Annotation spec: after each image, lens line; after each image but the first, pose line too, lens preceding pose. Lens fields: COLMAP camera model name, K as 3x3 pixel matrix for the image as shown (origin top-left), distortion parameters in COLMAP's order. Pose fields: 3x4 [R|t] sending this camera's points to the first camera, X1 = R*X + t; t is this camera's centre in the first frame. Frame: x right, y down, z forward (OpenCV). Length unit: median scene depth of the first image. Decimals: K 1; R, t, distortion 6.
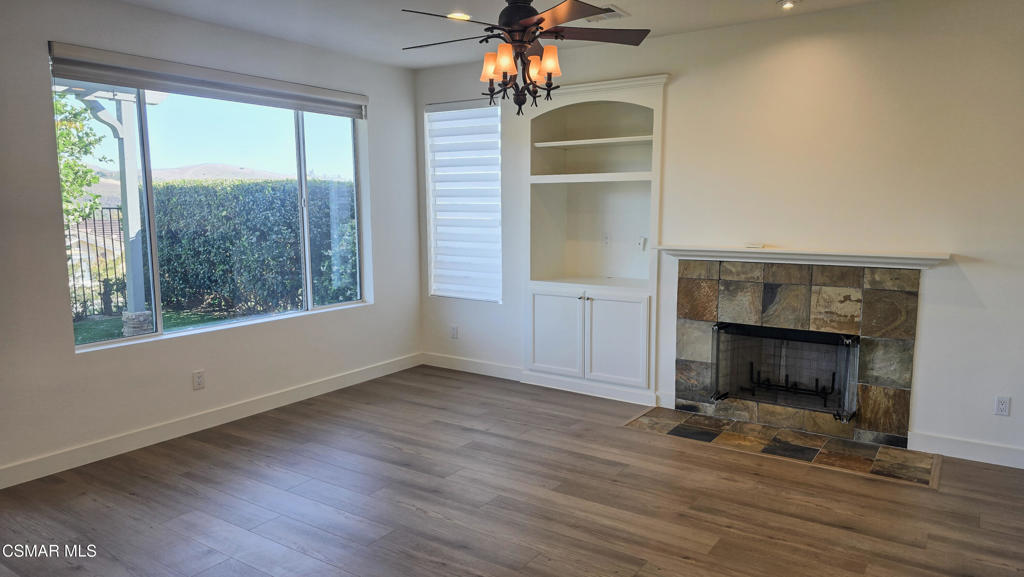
lens RADIAL K [[686.6, 0, 509.3], [0, 686.6, 289.0], [0, 0, 1]] dist [0.037821, -0.011056]
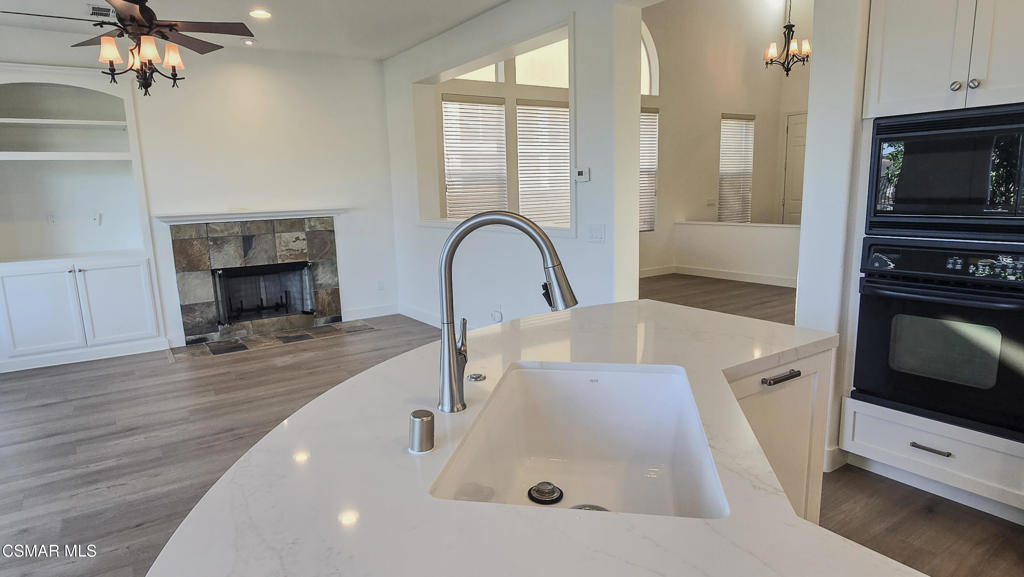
lens RADIAL K [[596.4, 0, 513.7], [0, 596.4, 297.8], [0, 0, 1]] dist [-0.005504, 0.000171]
pose [[0.370125, -0.176282, 0.912103, -0.558078], [0.143745, 0.980873, 0.131242, 0.035723], [-0.917793, 0.082534, 0.388386, 0.026894]]
